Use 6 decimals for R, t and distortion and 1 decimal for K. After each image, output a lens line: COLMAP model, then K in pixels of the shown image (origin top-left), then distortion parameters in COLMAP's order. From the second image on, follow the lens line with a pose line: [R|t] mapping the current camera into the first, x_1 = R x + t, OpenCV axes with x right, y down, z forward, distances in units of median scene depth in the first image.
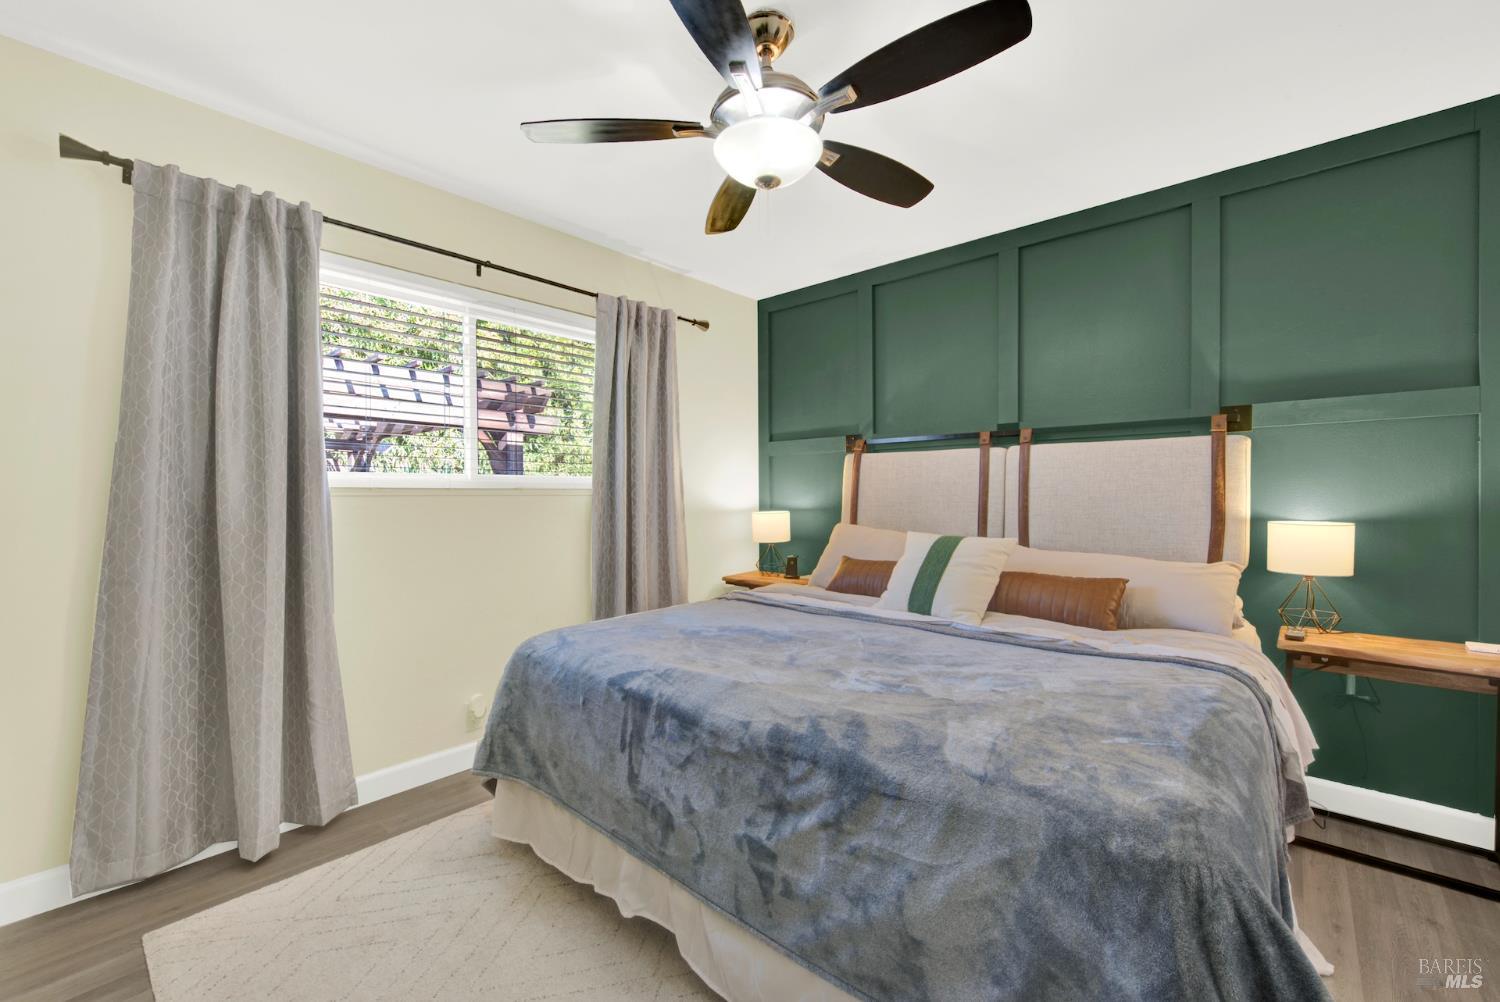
lens RADIAL K [[612.6, 0, 741.4], [0, 612.6, 500.8], [0, 0, 1]] dist [0.003567, -0.002889]
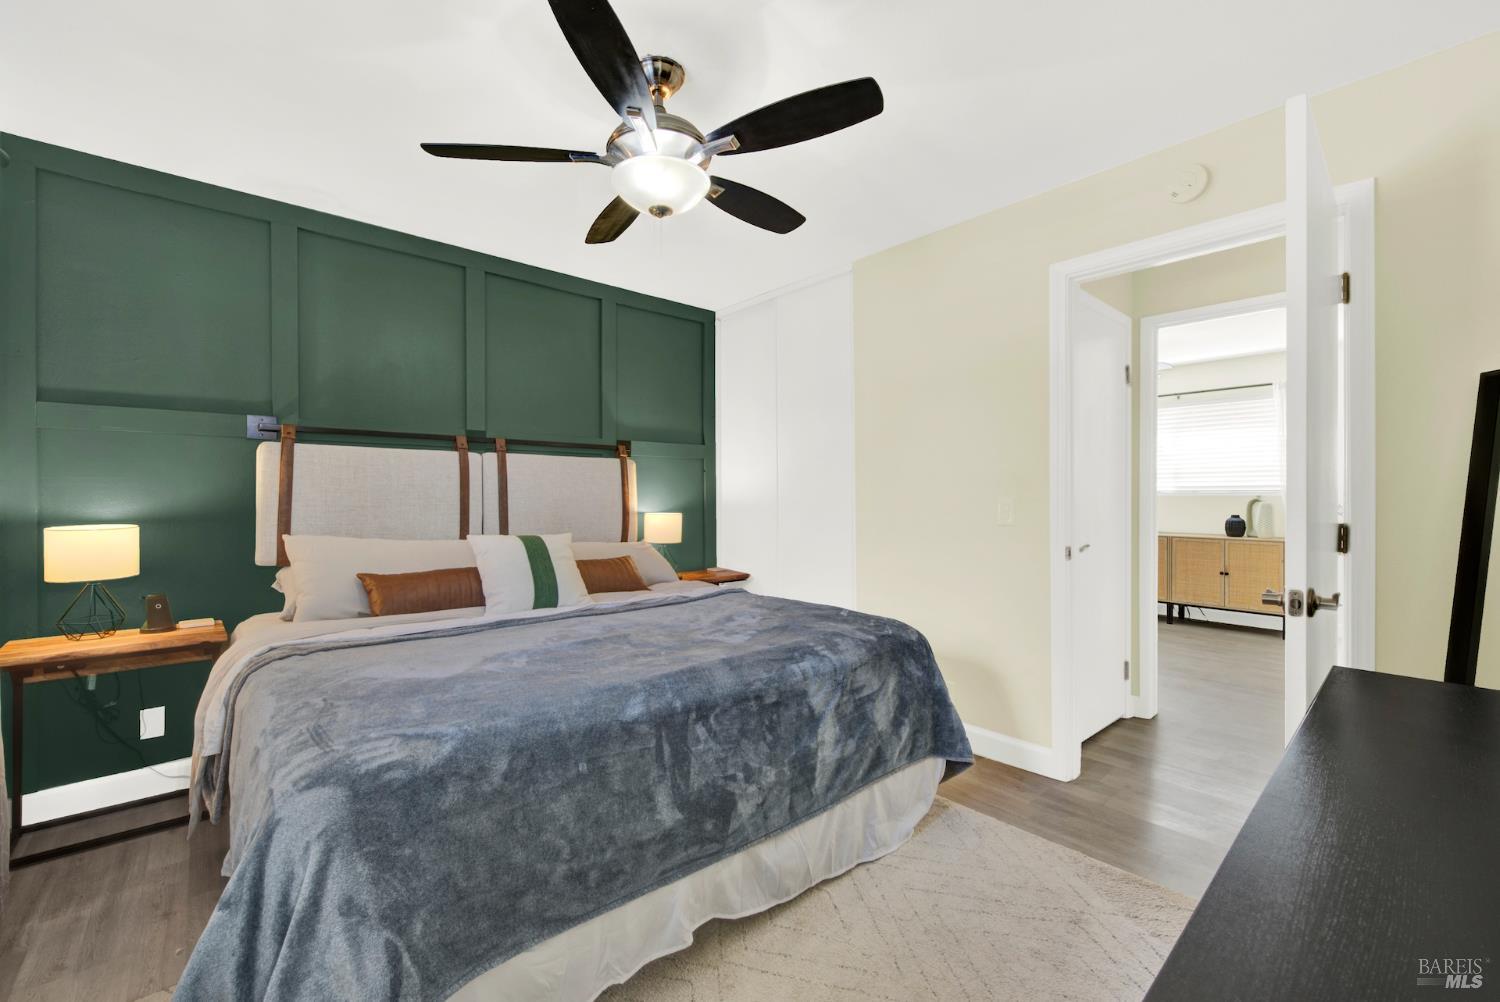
lens RADIAL K [[612.6, 0, 746.1], [0, 612.6, 493.7], [0, 0, 1]] dist [0.003567, -0.002889]
pose [[0.104880, 0.002497, 0.994482, -0.605125], [0.009529, 0.999948, -0.003516, -0.007682], [-0.994439, 0.009845, 0.104851, 0.434672]]
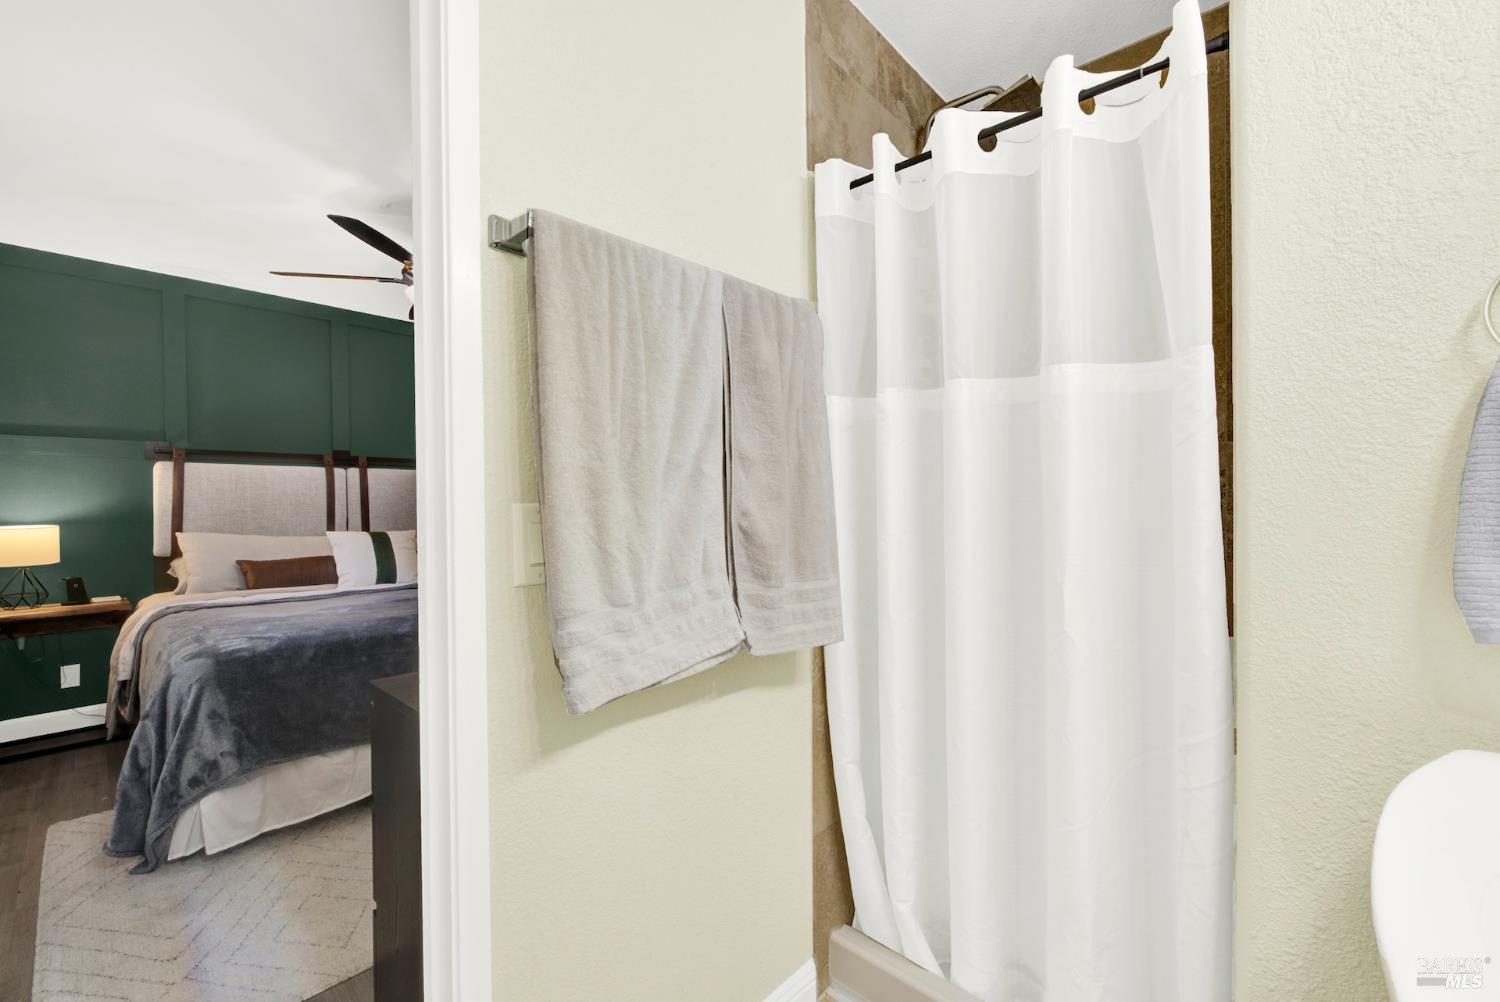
lens RADIAL K [[612.6, 0, 749.5], [0, 612.6, 506.3], [0, 0, 1]] dist [0.003567, -0.002889]
pose [[0.002156, -0.011569, 0.999931, -0.957051], [0.013072, 0.999848, 0.011540, -0.006640], [-0.999912, 0.013047, 0.002307, 0.099514]]
